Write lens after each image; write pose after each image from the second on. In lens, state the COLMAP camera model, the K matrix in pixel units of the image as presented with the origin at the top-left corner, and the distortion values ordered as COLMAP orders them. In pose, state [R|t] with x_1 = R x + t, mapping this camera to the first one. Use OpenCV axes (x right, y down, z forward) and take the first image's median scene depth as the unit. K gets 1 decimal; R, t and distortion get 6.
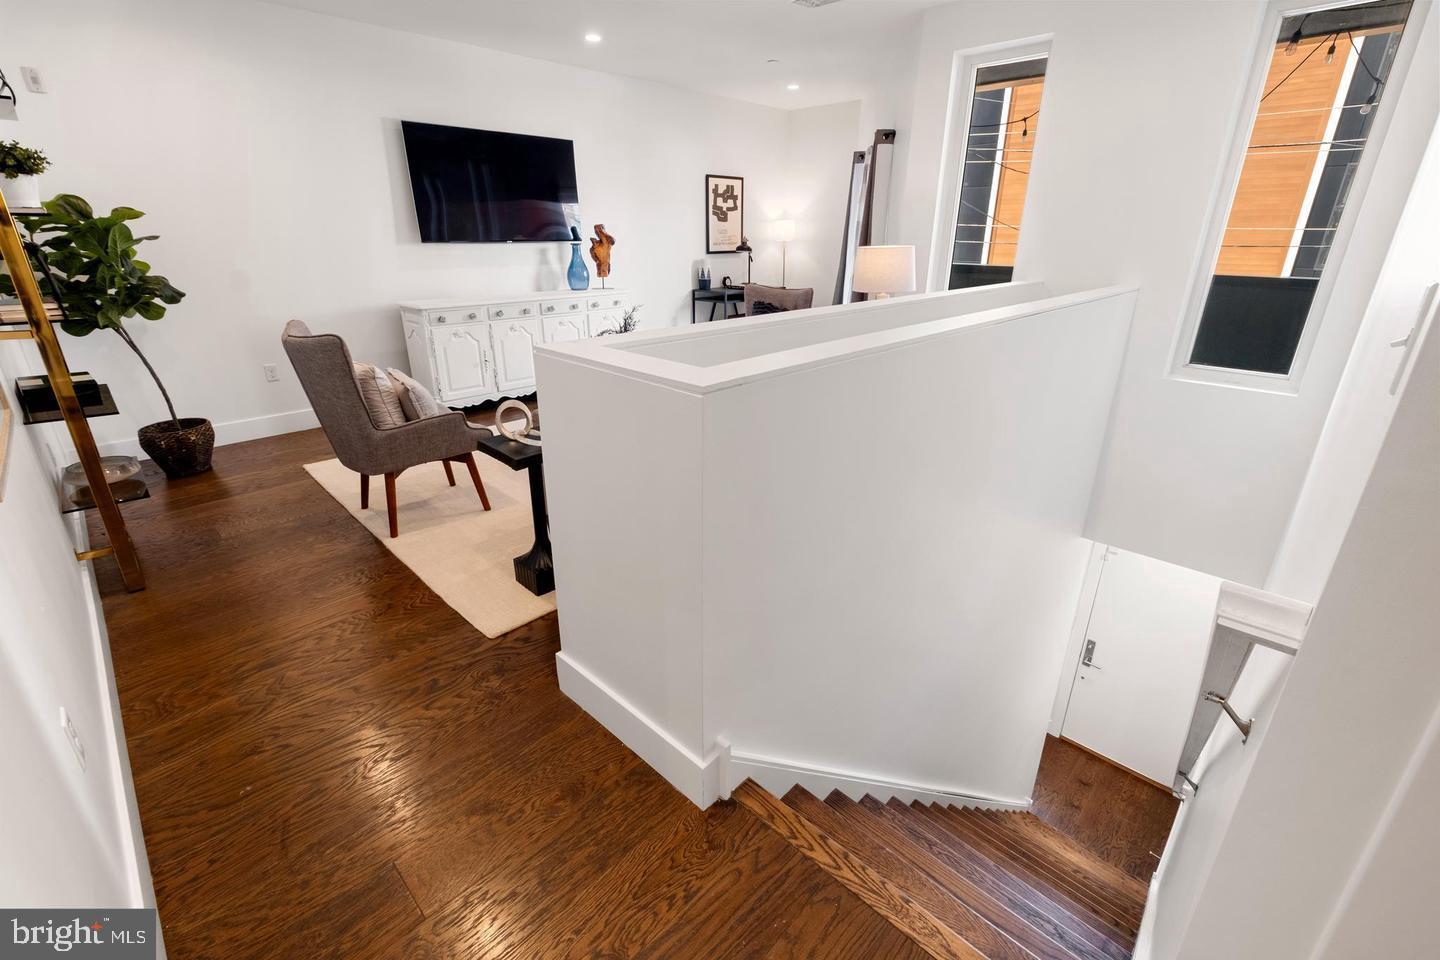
lens RADIAL K [[624.2, 0, 721.0], [0, 624.2, 470.0], [0, 0, 1]] dist [0.000047, -0.000636]
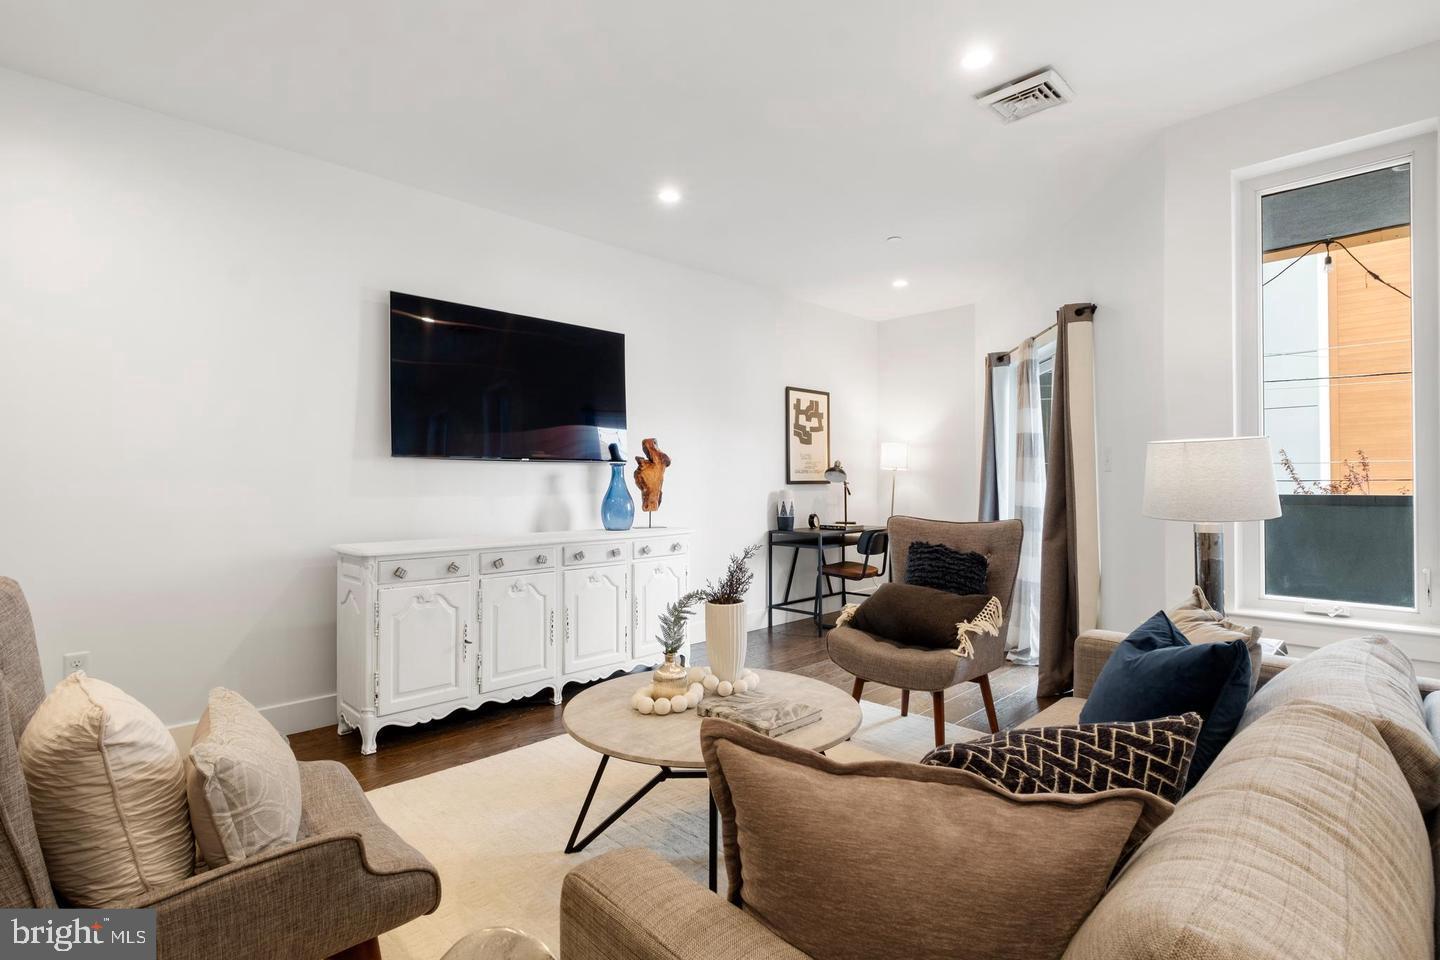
lens RADIAL K [[684.5, 0, 720.0], [0, 684.5, 480.0], [0, 0, 1]] dist [-0.002367, -0.000188]
pose [[0.999767, -0.005729, -0.020810, -0.088271], [-0.002152, 0.932871, -0.360203, -0.061671], [0.021477, 0.360164, 0.932642, 0.251879]]
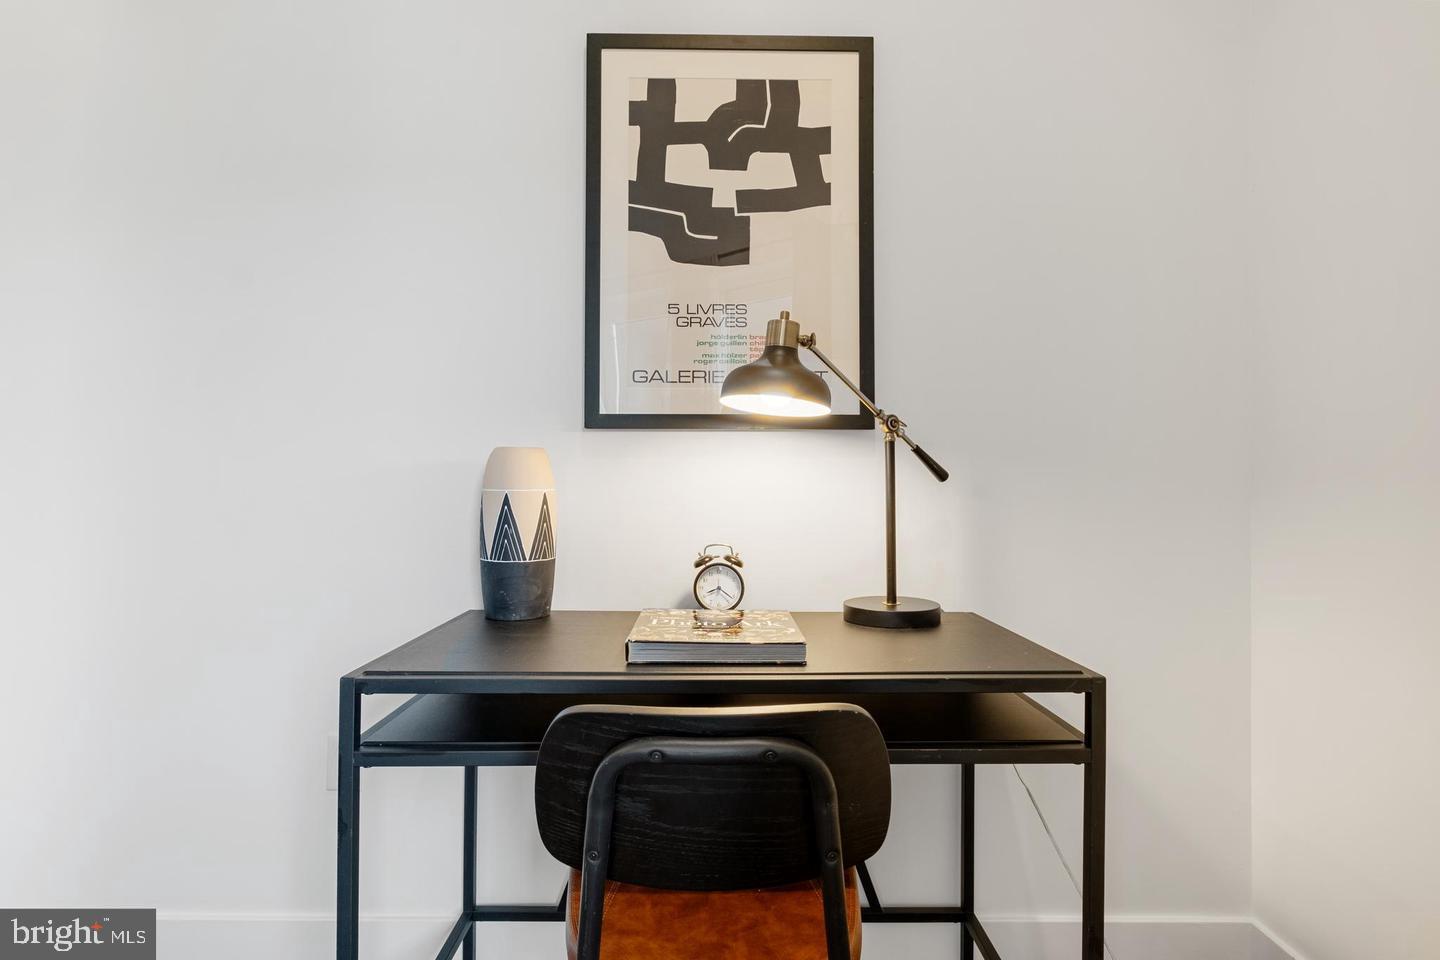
lens RADIAL K [[677.3, 0, 720.0], [0, 677.3, 480.0], [0, 0, 1]] dist [-0.001592, 0.000311]
pose [[0.703790, -0.002358, -0.710404, 0.152357], [-0.253842, 0.933143, -0.254576, -0.302837], [0.663509, 0.359499, 0.656138, 0.936687]]
